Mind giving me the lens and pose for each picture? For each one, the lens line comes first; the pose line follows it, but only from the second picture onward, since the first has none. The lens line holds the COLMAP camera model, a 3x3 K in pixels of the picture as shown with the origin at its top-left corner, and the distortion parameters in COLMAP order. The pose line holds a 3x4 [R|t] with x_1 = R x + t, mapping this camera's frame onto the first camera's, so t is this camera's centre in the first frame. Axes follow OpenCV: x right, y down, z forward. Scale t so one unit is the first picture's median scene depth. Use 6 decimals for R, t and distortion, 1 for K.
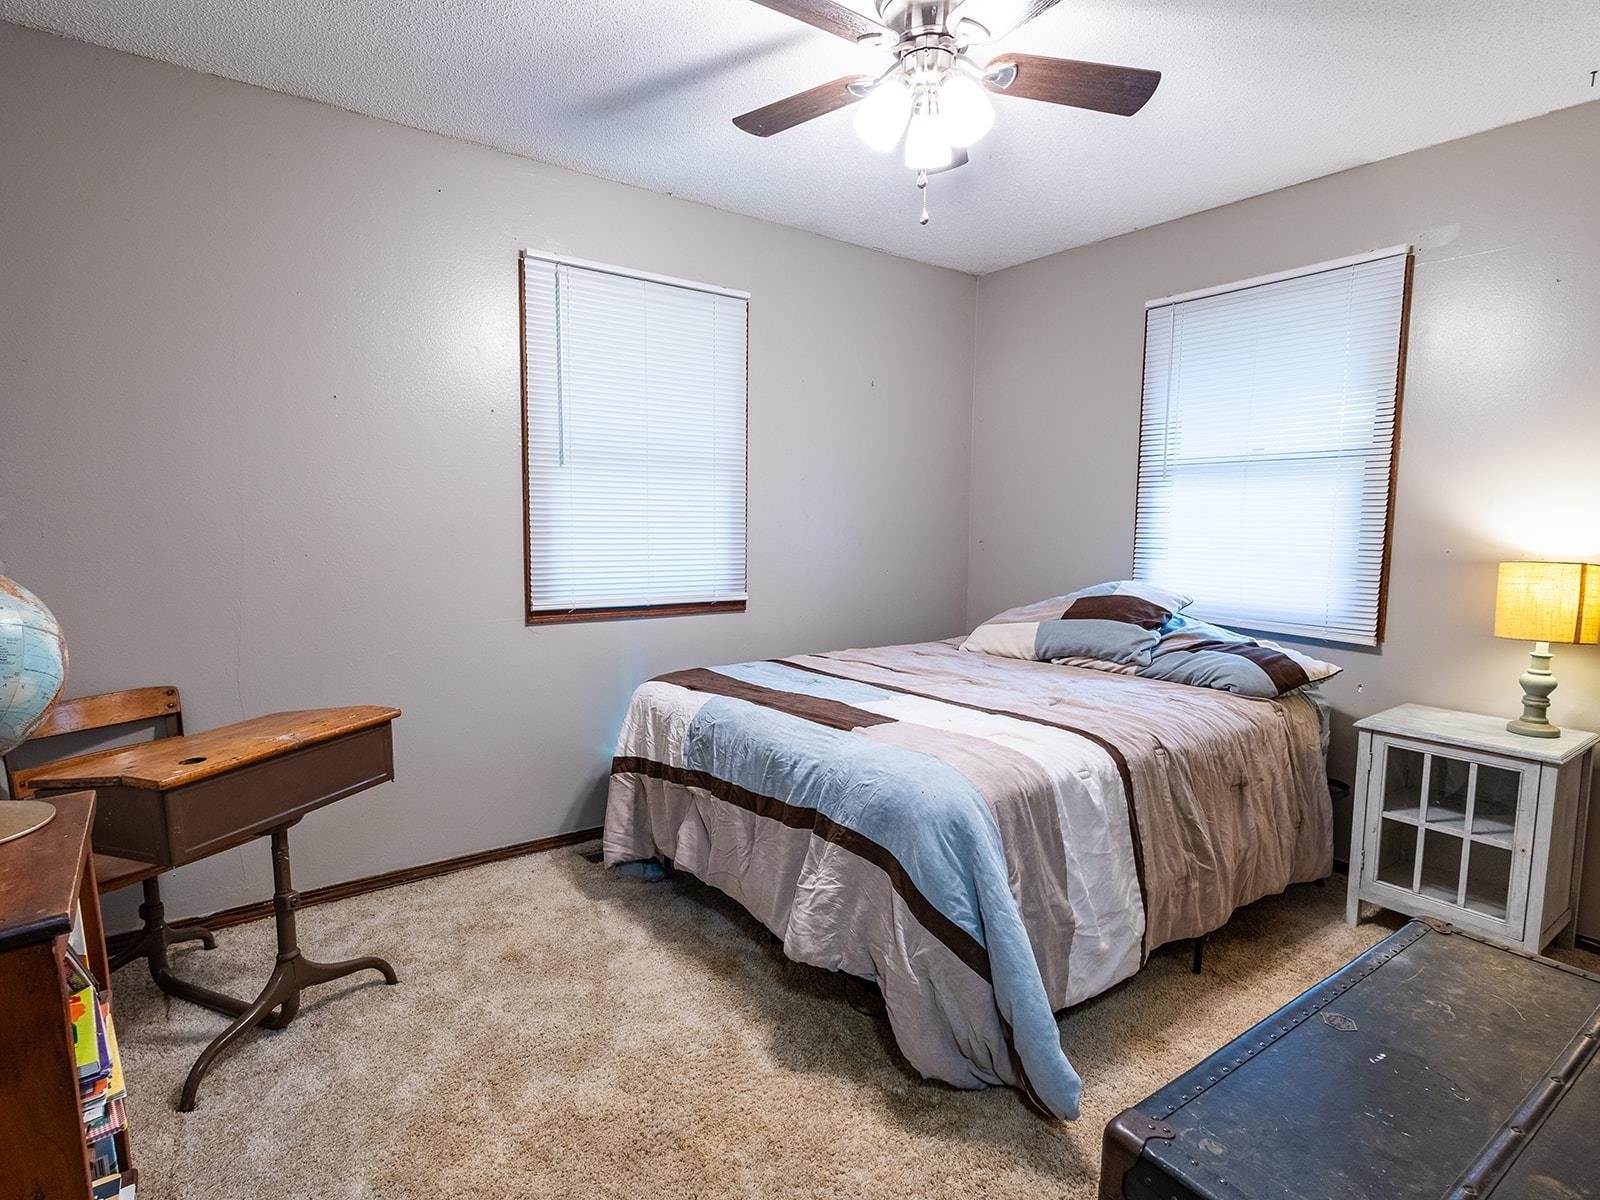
lens RADIAL K [[845.5, 0, 800.7], [0, 845.5, 607.2], [0, 0, 1]] dist [0.007400, -0.000652]
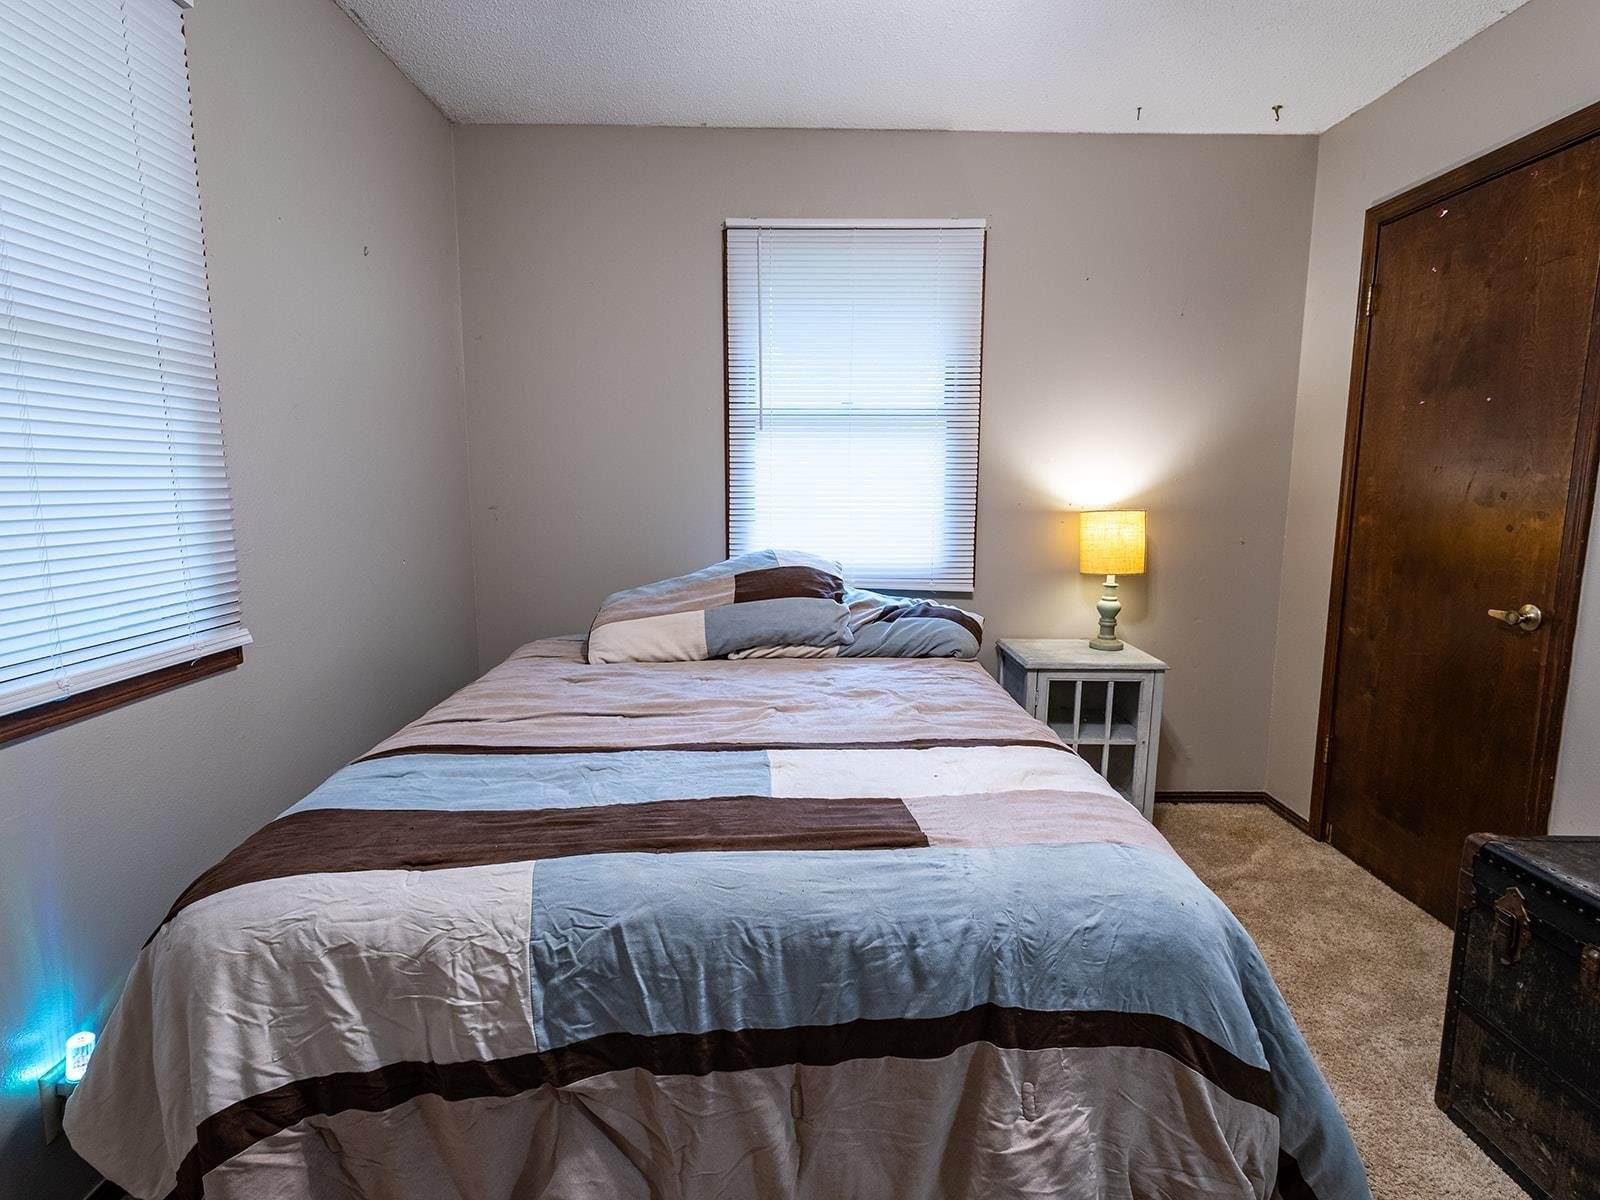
lens RADIAL K [[845.5, 0, 802.8], [0, 845.5, 598.2], [0, 0, 1]] dist [0.007400, -0.000652]
pose [[0.581130, -0.124330, 0.804258, -0.380664], [0.086219, 0.992105, 0.091070, -0.073891], [-0.809231, 0.016419, 0.587261, 0.610086]]
